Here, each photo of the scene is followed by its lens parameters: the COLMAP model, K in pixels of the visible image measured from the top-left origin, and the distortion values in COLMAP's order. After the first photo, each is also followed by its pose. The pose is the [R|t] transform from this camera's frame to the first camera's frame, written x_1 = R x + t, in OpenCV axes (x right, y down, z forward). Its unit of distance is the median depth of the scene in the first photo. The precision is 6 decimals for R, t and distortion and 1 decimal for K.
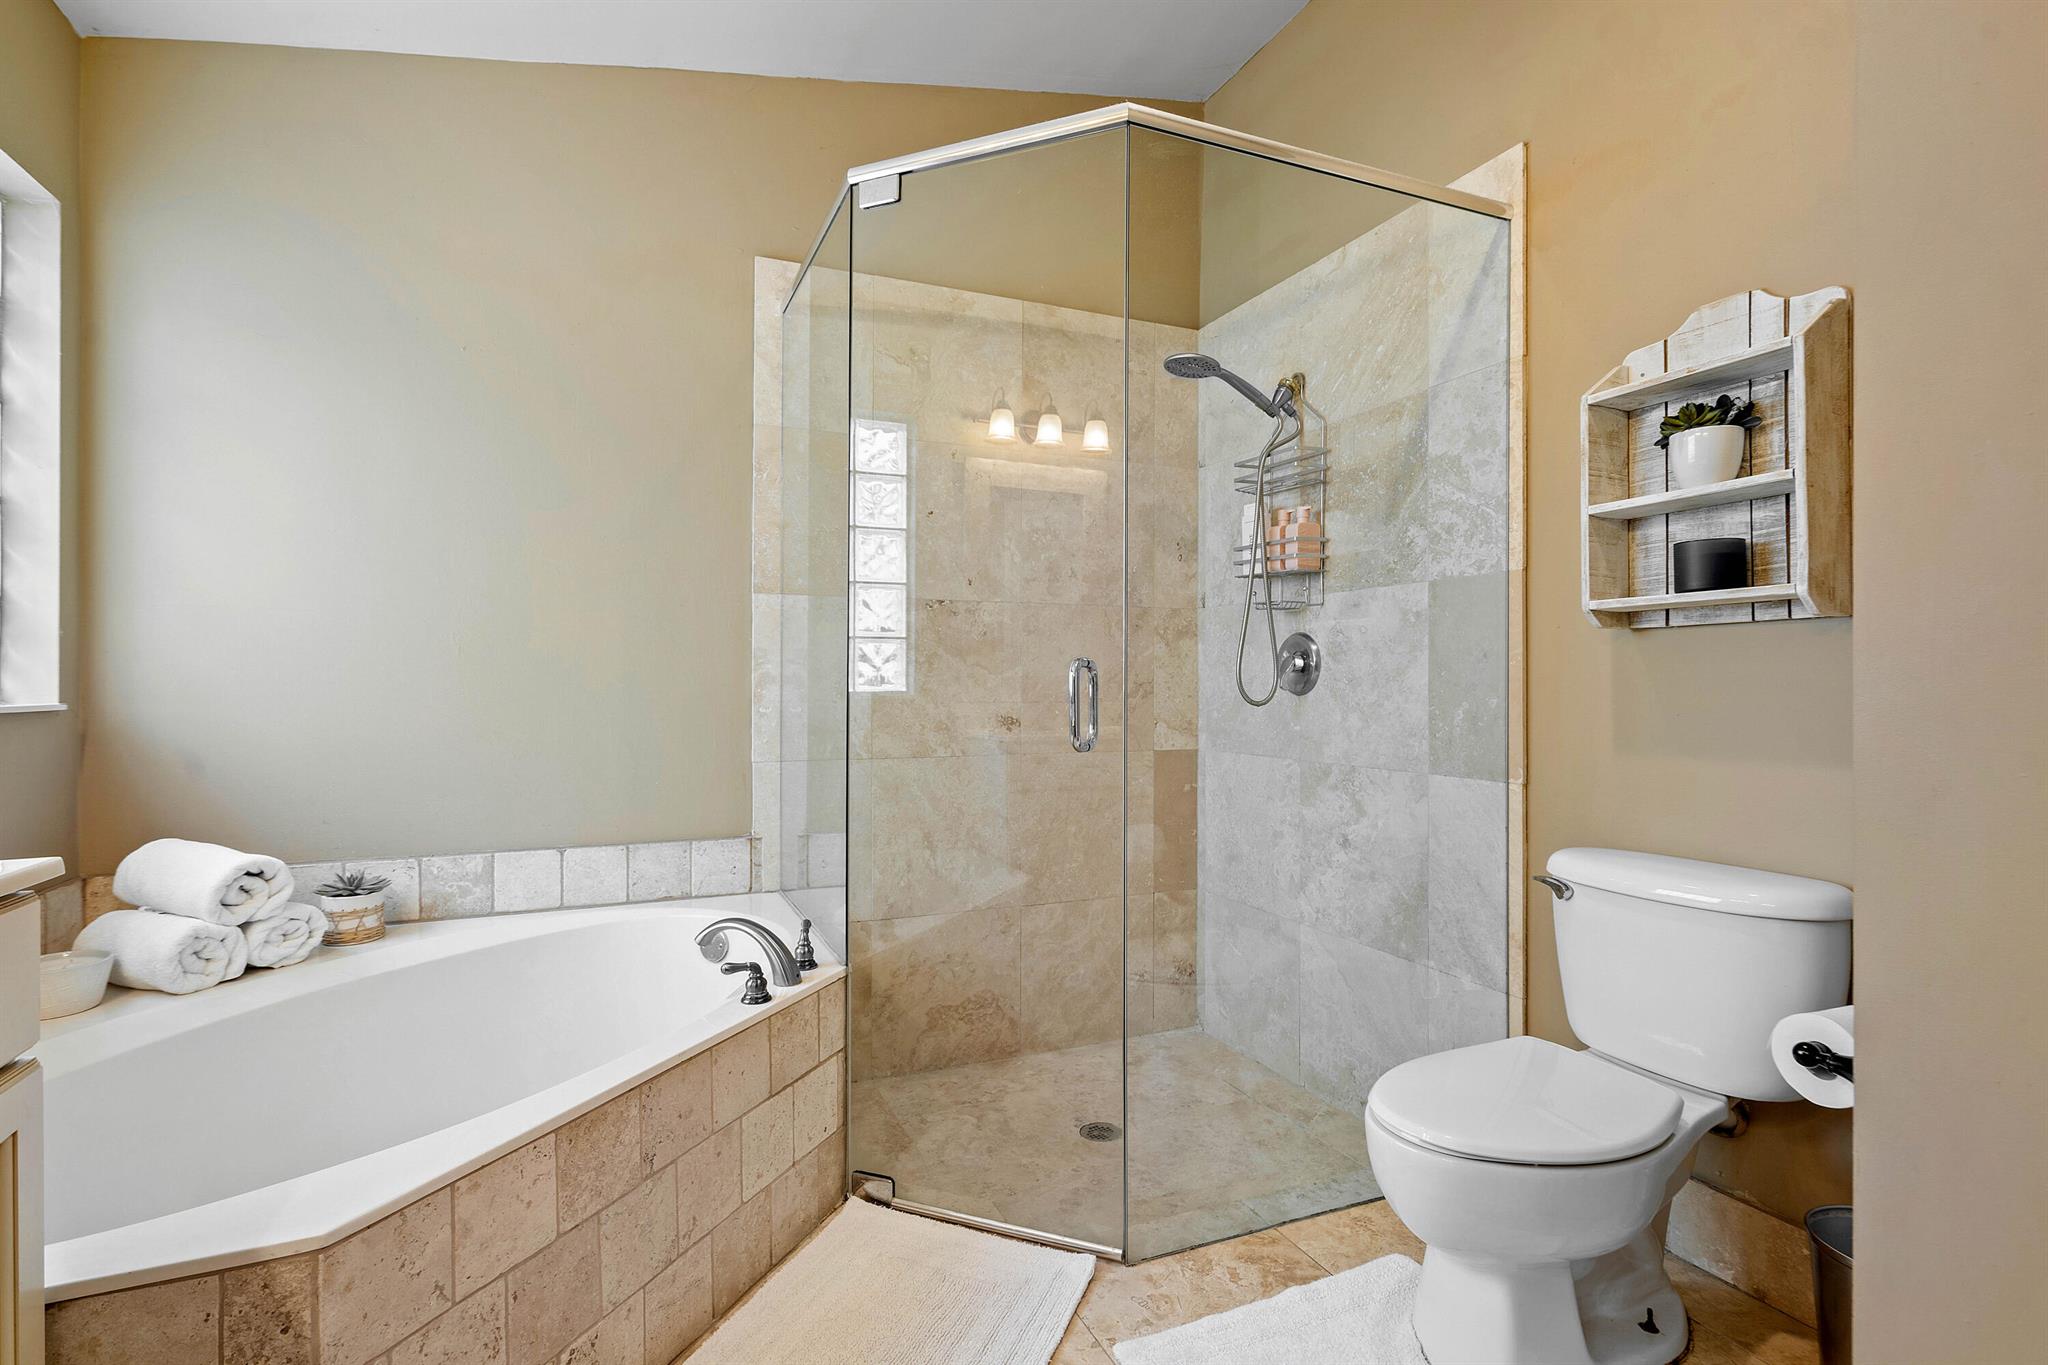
lens RADIAL K [[987.6, 0, 1000.0], [0, 987.6, 678.3], [0, 0, 1]] dist [0.000786, 0.000490]
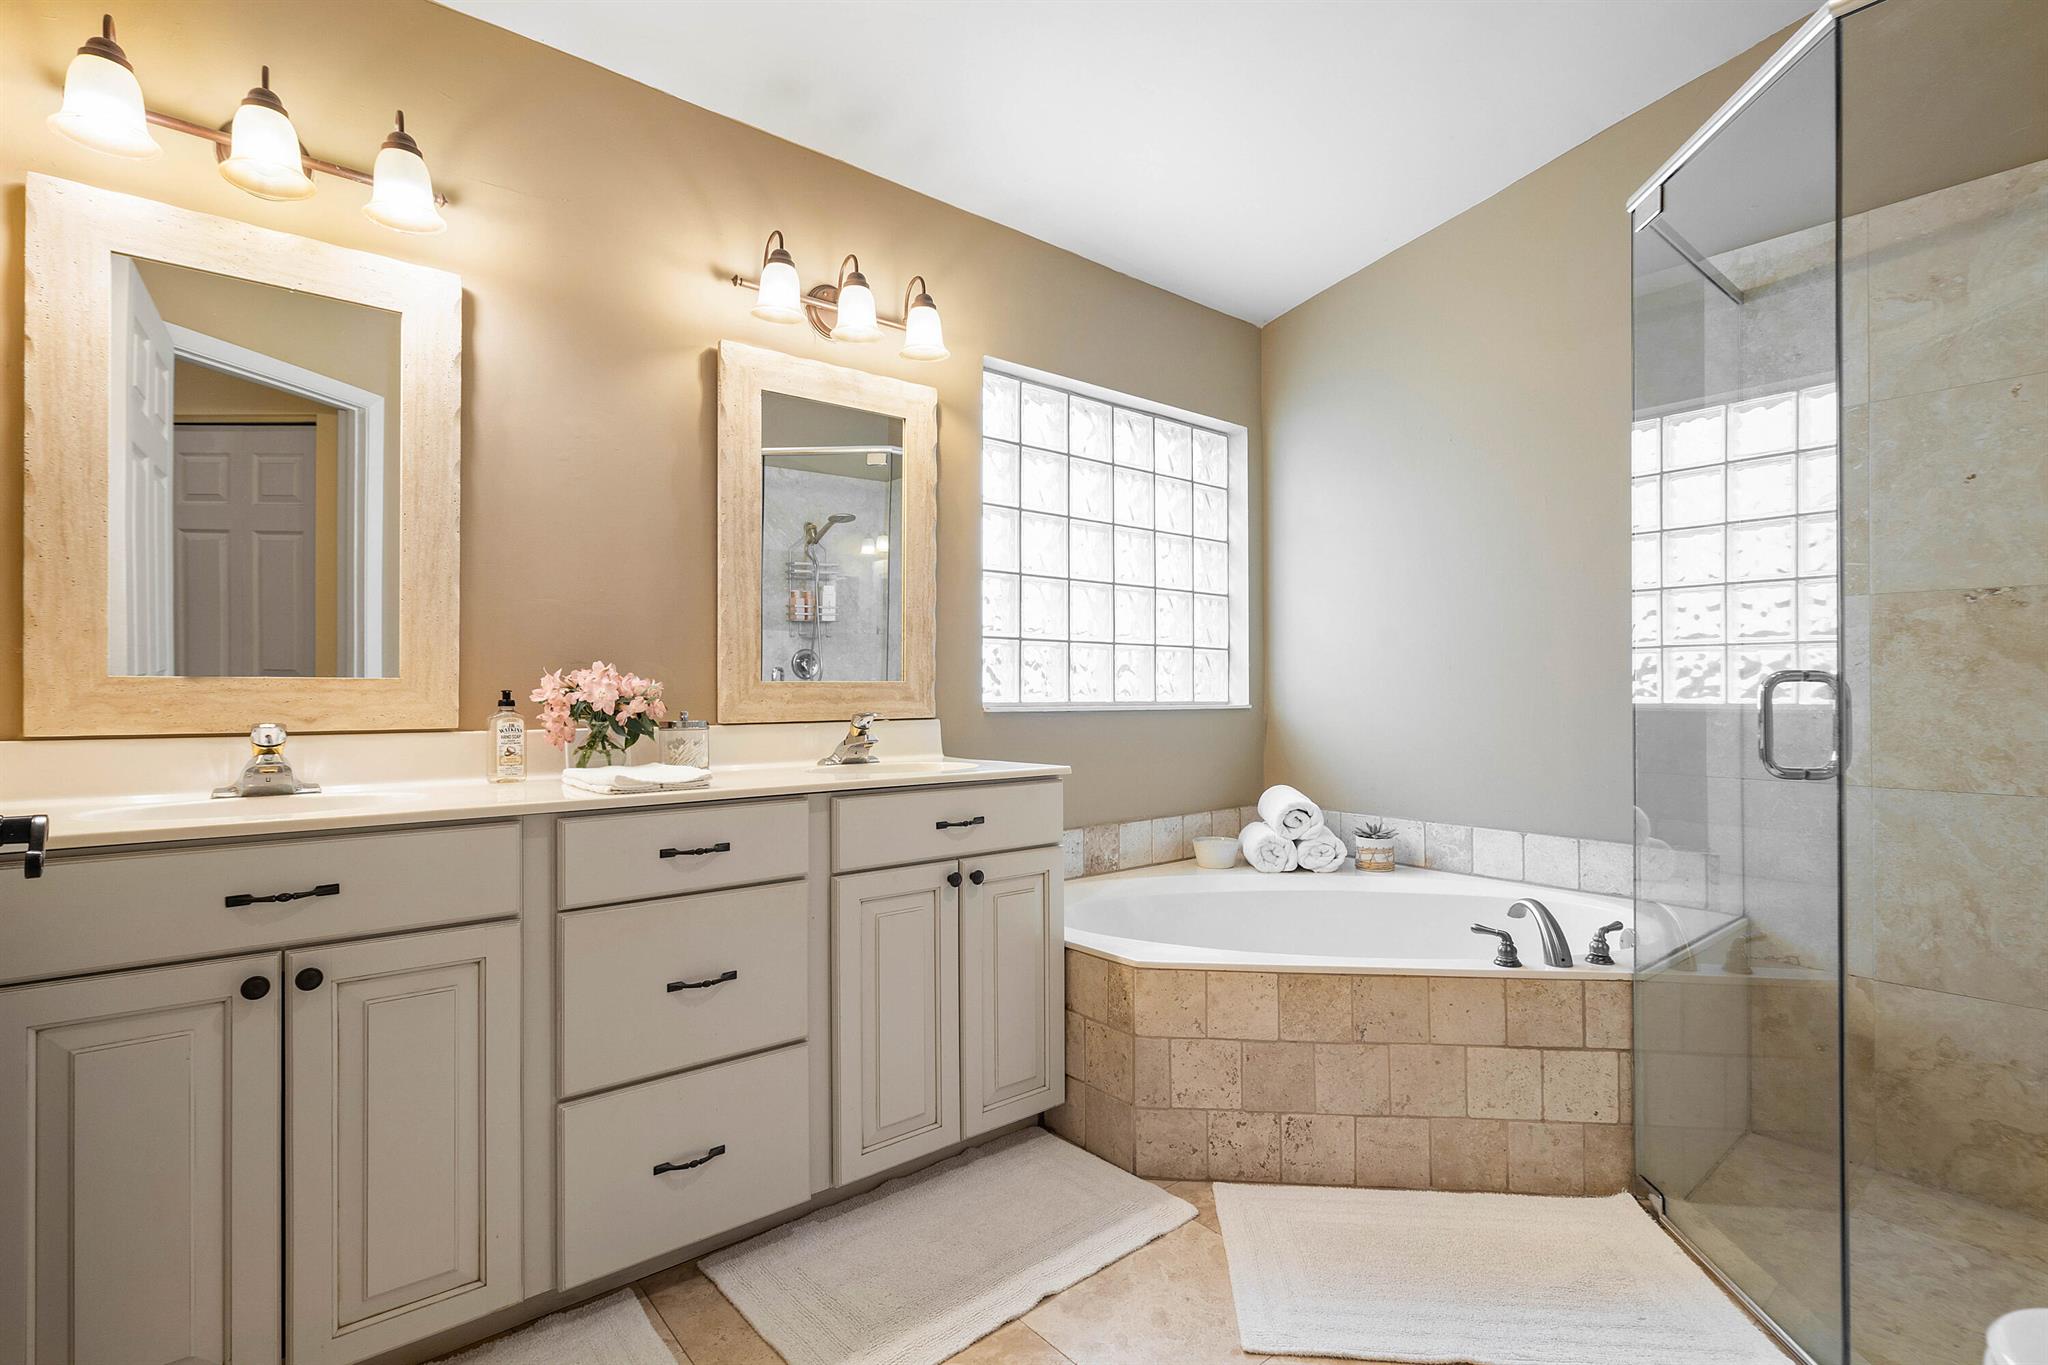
lens RADIAL K [[964.3, 0, 1014.8], [0, 964.3, 684.9], [0, 0, 1]] dist [-0.003917, -0.000350]
pose [[0.279863, -0.002717, -0.960036, 0.605084], [0.001601, 0.999996, -0.002364, -0.005679], [0.960039, -0.000876, 0.279866, 0.096881]]
